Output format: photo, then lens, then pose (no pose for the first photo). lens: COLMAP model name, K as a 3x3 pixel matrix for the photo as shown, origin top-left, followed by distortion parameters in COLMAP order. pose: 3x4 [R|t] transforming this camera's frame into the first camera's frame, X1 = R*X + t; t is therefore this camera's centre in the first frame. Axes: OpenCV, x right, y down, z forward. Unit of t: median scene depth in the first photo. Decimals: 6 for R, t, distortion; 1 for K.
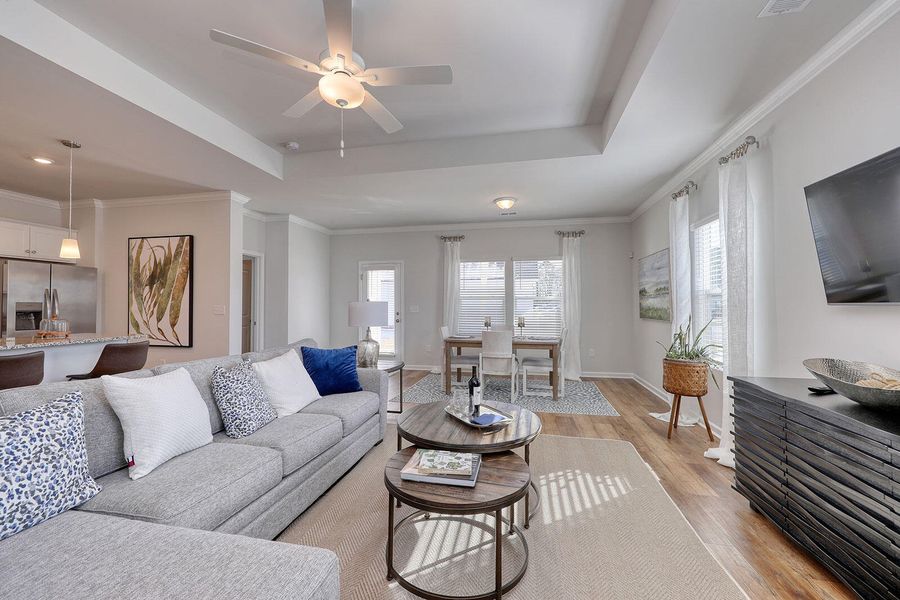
lens RADIAL K [[359.6, 0, 450.8], [0, 359.6, 299.9], [0, 0, 1]] dist [0.003589, 0.000169]
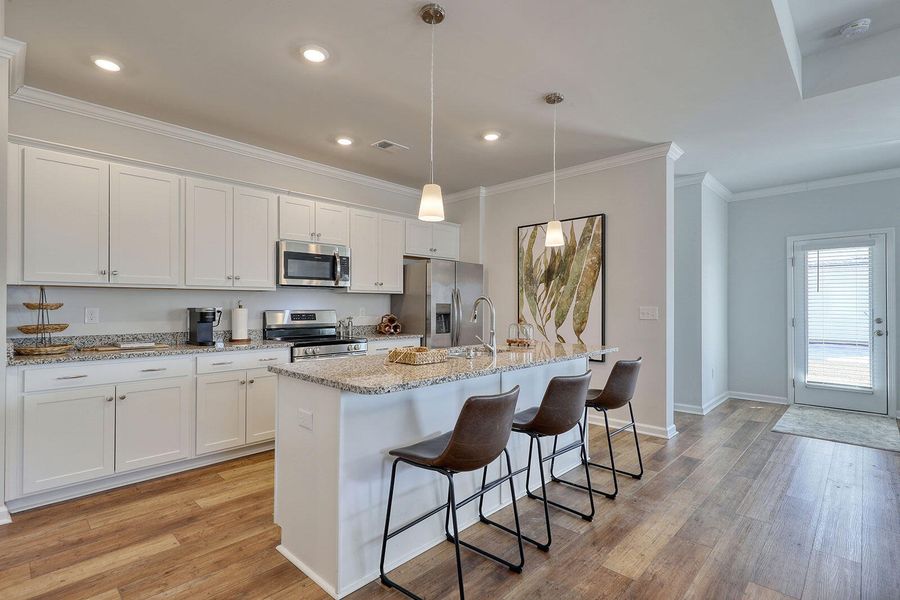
lens RADIAL K [[428.1, 0, 454.2], [0, 428.1, 303.5], [0, 0, 1]] dist [-0.000392, -0.000256]
pose [[0.851412, -0.003158, -0.524488, -0.506018], [0.008758, 0.999928, 0.008196, -0.001996], [0.524425, -0.011572, 0.851378, 0.068749]]
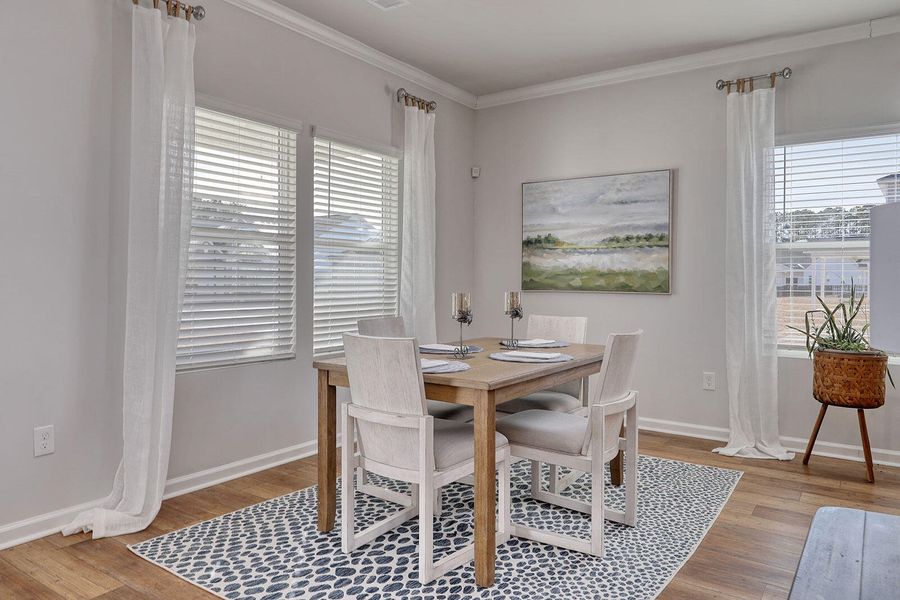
lens RADIAL K [[632.8, 0, 416.5], [0, 632.8, 273.6], [0, 0, 1]] dist [0.028122, 0.002791]
pose [[0.419039, 0.016269, 0.907822, -0.453918], [-0.021471, 0.999737, -0.008006, 0.040066], [-0.907714, -0.016137, 0.419278, 0.819388]]
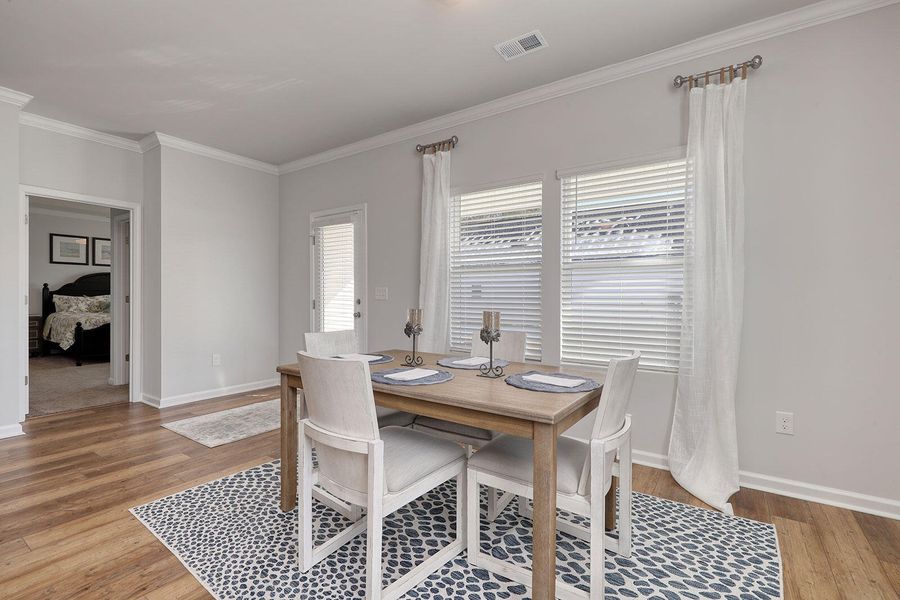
lens RADIAL K [[418.8, 0, 446.7], [0, 418.8, 300.2], [0, 0, 1]] dist [0.002357, 0.000957]
pose [[0.923329, 0.004824, -0.383981, 0.305046], [0.004864, 0.999694, 0.024255, 0.028326], [0.383980, -0.024263, 0.923023, 0.630504]]
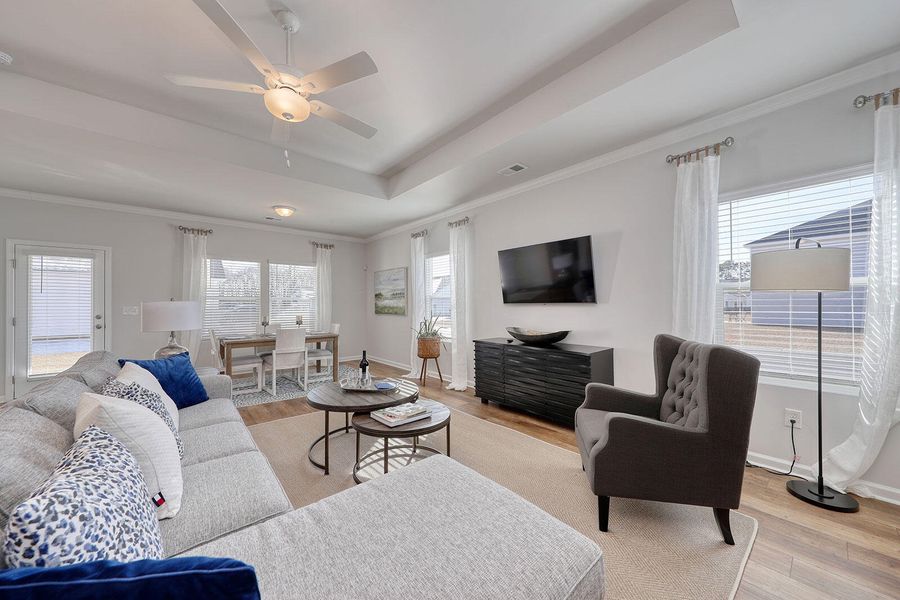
lens RADIAL K [[320.6, 0, 448.8], [0, 320.6, 300.6], [0, 0, 1]] dist [-0.002298, -0.000019]
pose [[0.607560, 0.006846, 0.794244, -0.319801], [-0.007275, 0.999969, -0.003055, 0.000395], [-0.794240, -0.003922, 0.607591, 0.017339]]
